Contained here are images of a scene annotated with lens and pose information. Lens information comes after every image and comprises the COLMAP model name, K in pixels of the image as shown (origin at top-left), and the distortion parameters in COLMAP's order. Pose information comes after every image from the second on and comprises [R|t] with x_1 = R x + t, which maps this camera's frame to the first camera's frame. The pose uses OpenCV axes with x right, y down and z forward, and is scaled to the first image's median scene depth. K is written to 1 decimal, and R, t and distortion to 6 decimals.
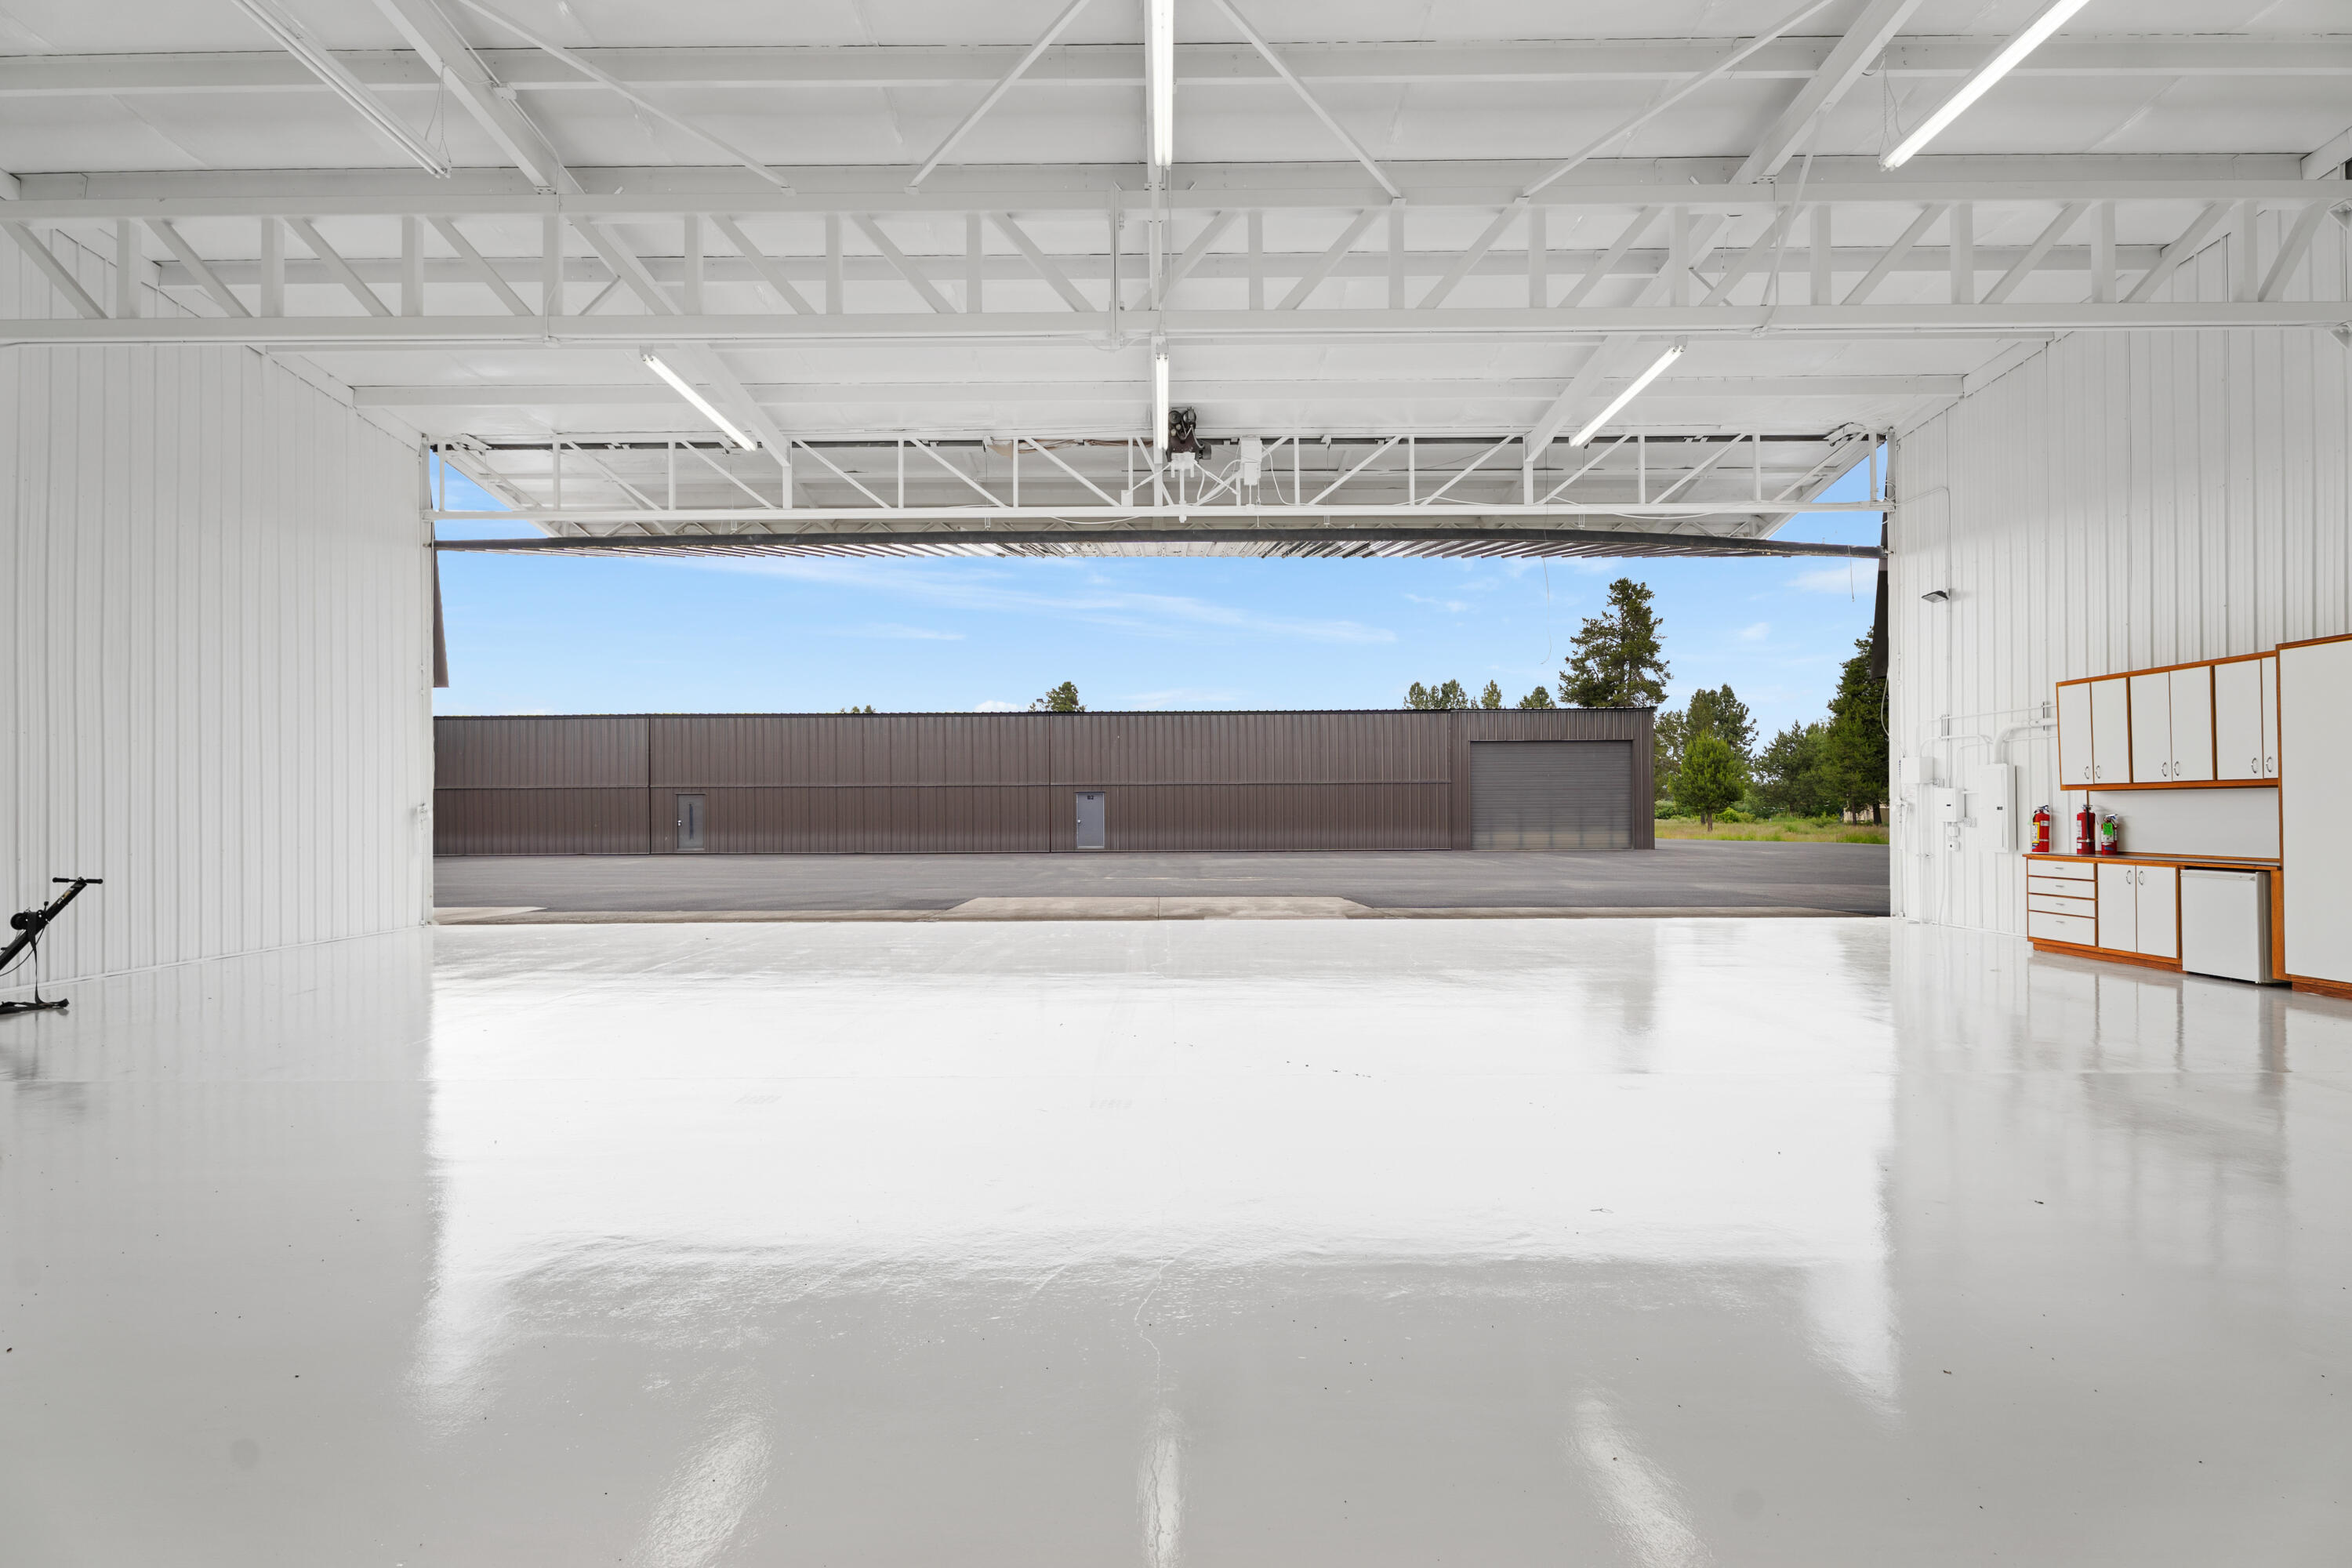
lens RADIAL K [[1112.6, 0, 1137.2], [0, 1112.6, 795.2], [0, 0, 1]] dist [-0.003914, 0.023687]
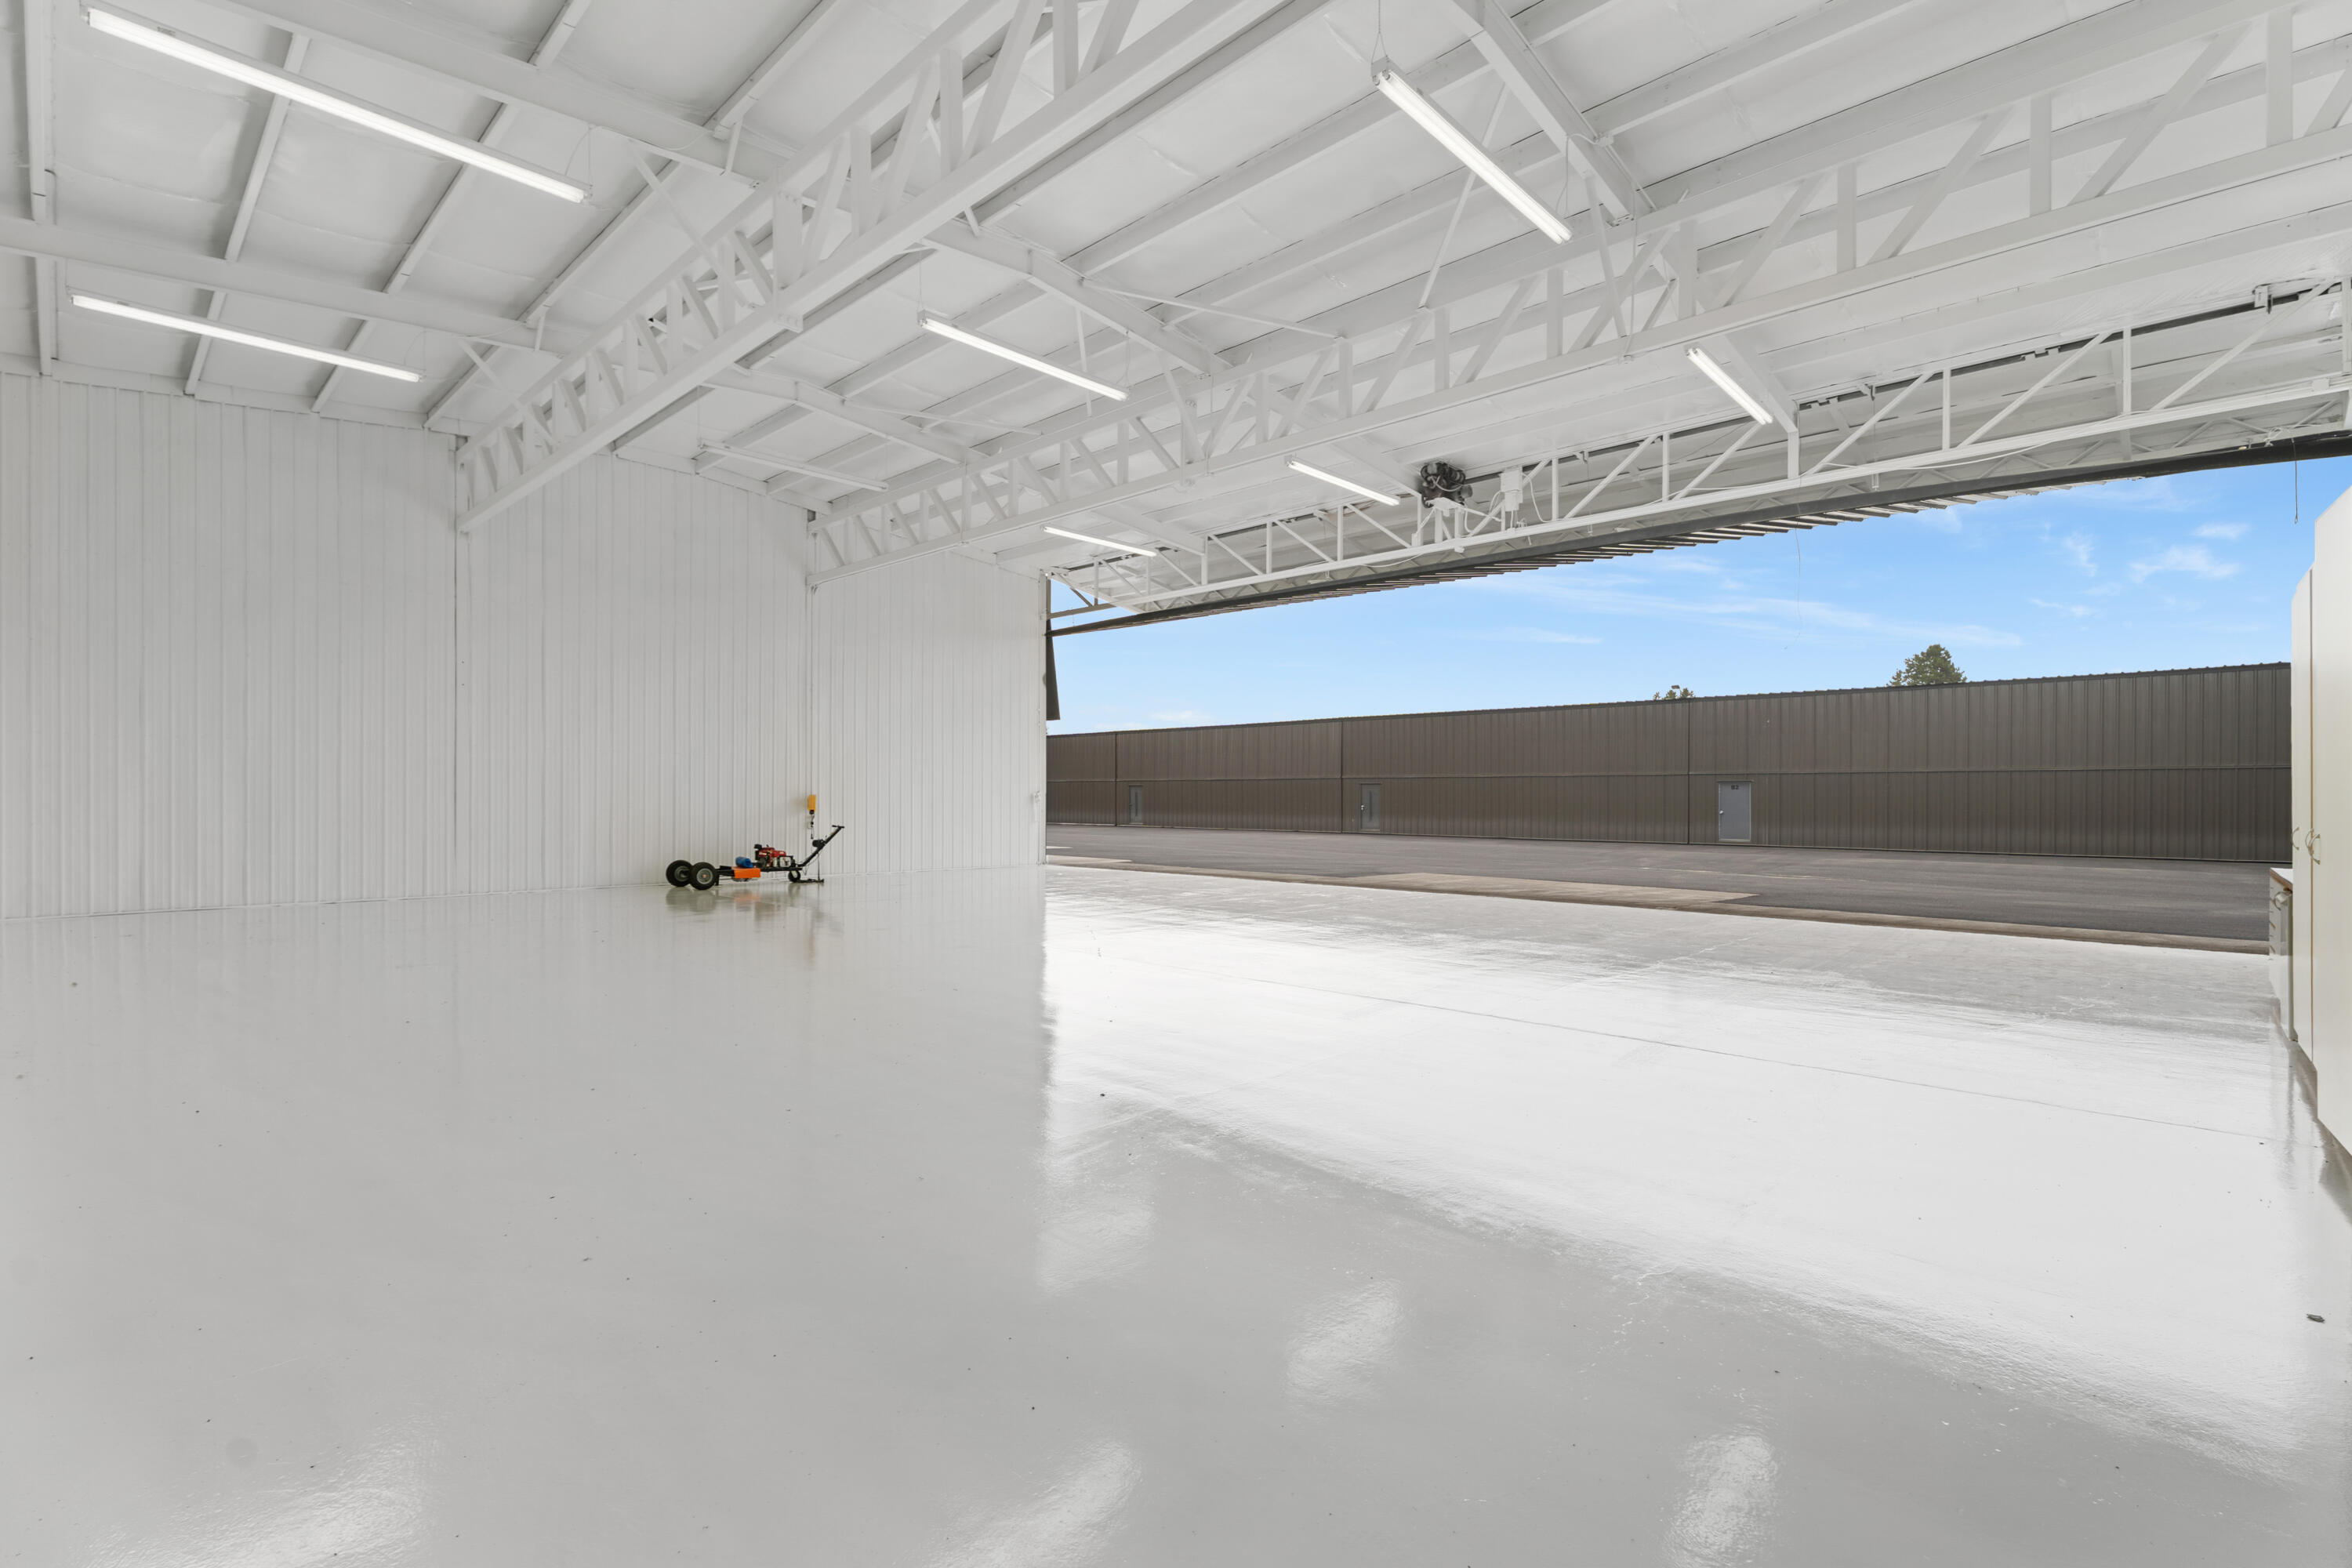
lens RADIAL K [[1112.6, 0, 1137.2], [0, 1112.6, 795.2], [0, 0, 1]] dist [-0.003914, 0.023687]
pose [[0.699019, 0.007138, -0.715067, 0.641221], [0.000685, 0.999943, 0.010652, -0.004437], [0.715102, -0.007935, 0.698975, -0.055723]]
